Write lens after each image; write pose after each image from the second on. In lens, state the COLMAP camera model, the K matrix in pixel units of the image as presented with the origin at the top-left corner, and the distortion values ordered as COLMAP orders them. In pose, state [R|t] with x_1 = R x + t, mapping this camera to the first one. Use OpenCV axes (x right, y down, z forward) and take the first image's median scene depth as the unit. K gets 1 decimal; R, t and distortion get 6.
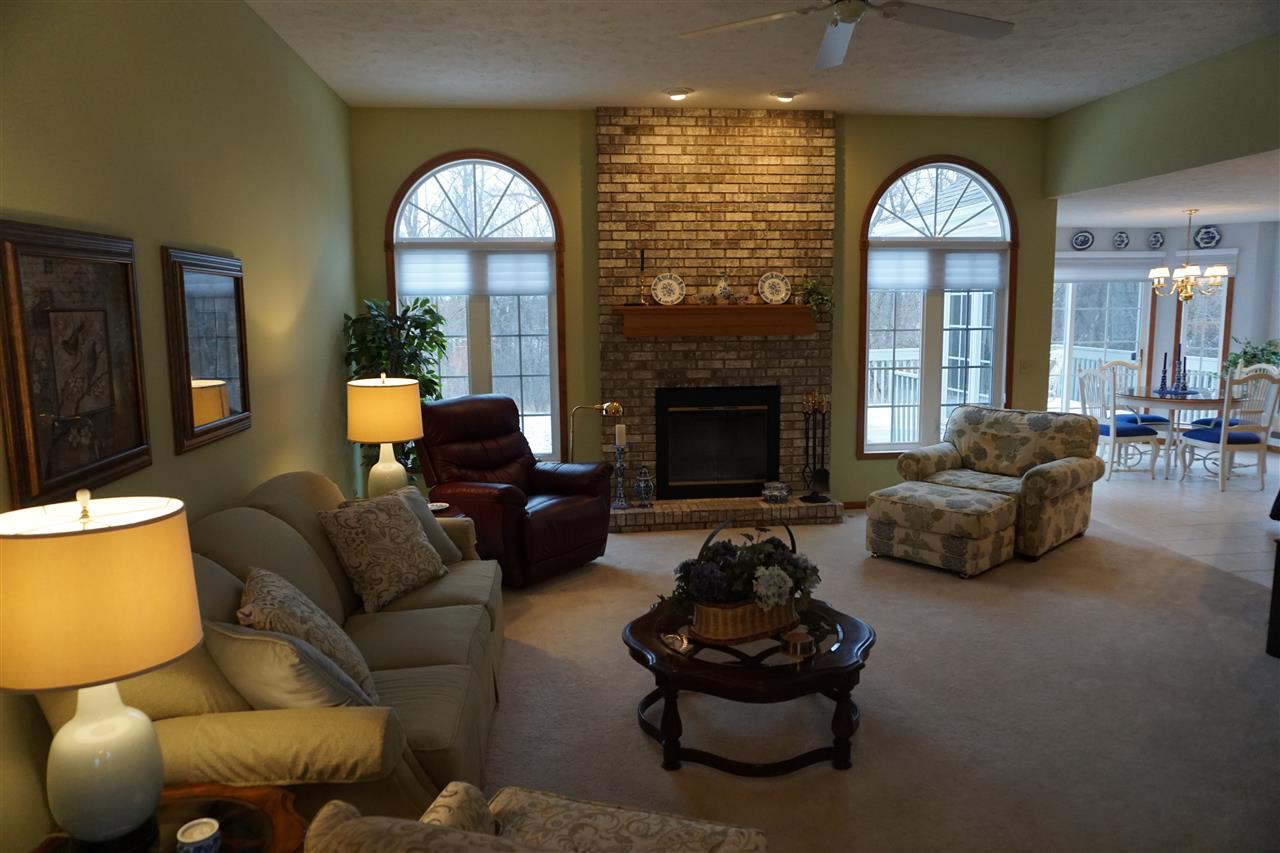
lens RADIAL K [[815.4, 0, 644.0], [0, 815.4, 401.1], [0, 0, 1]] dist [-0.028256, -0.000398]
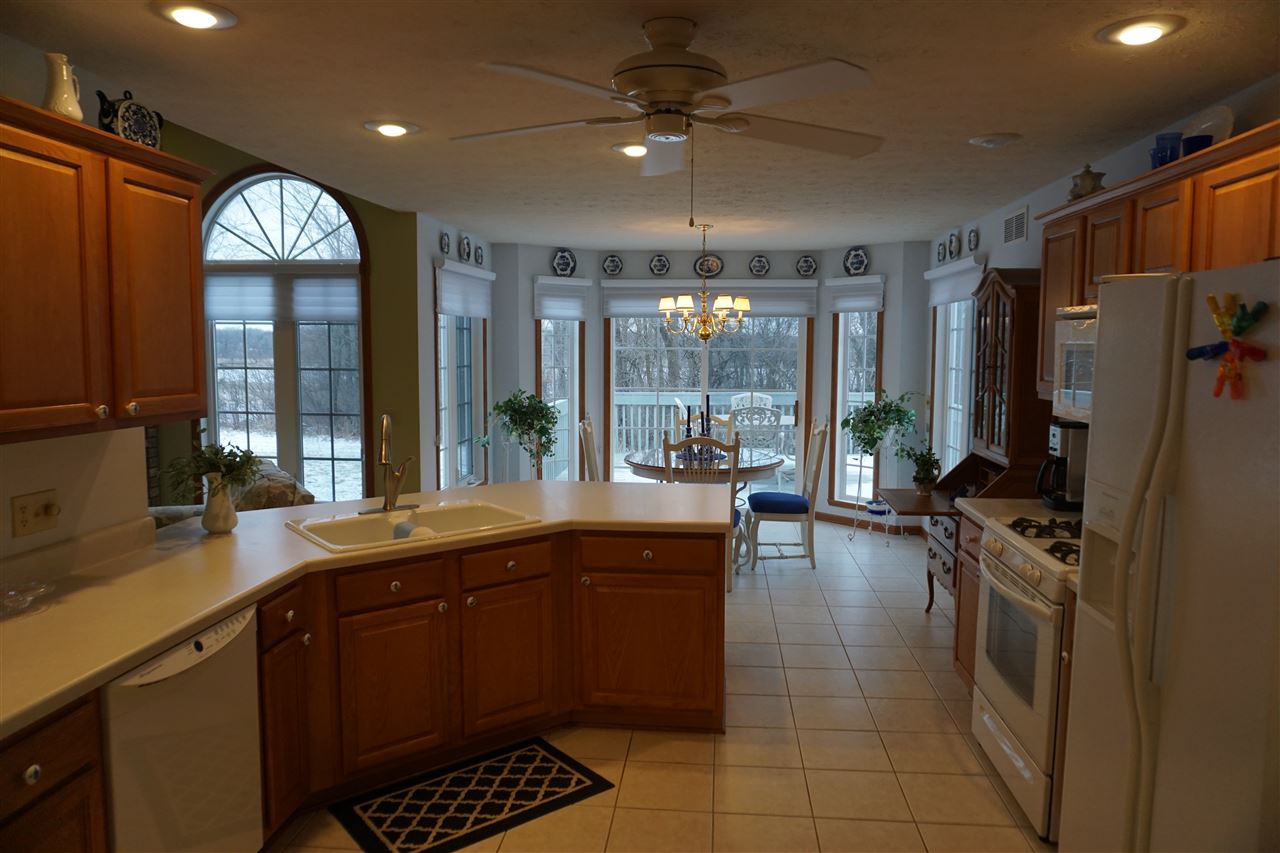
lens RADIAL K [[815.4, 0, 644.0], [0, 815.4, 401.1], [0, 0, 1]] dist [-0.028256, -0.000398]
pose [[0.976890, 0.039706, -0.210020, 0.964181], [-0.045316, 0.998731, -0.021967, -0.056876], [0.208882, 0.030977, 0.977450, 0.272434]]
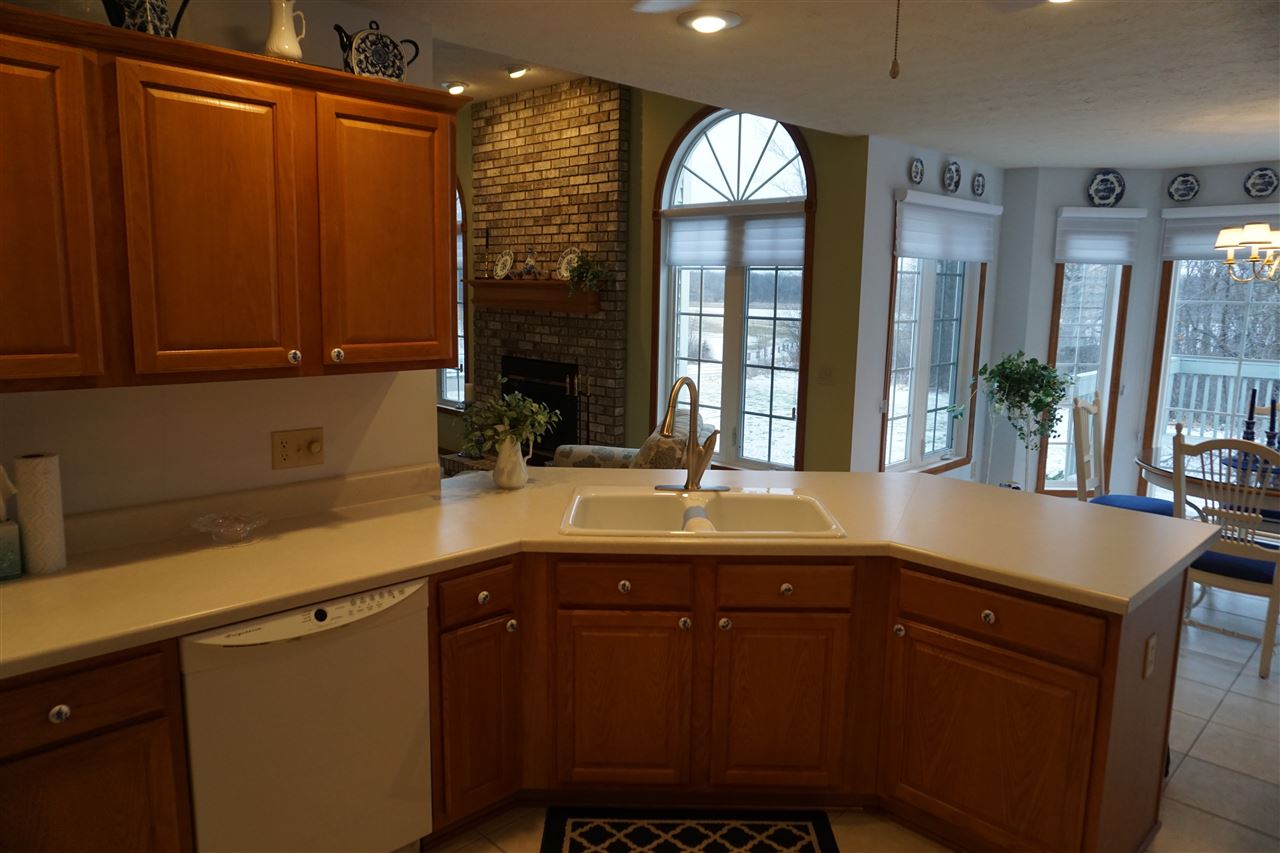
lens RADIAL K [[849.3, 0, 625.0], [0, 849.3, 411.5], [0, 0, 1]] dist [-0.074580, 0.067030]
pose [[0.619006, 0.142145, -0.772416, 1.018159], [-0.101800, 0.989710, 0.100551, -0.073251], [0.778761, 0.016391, 0.627106, 0.419865]]
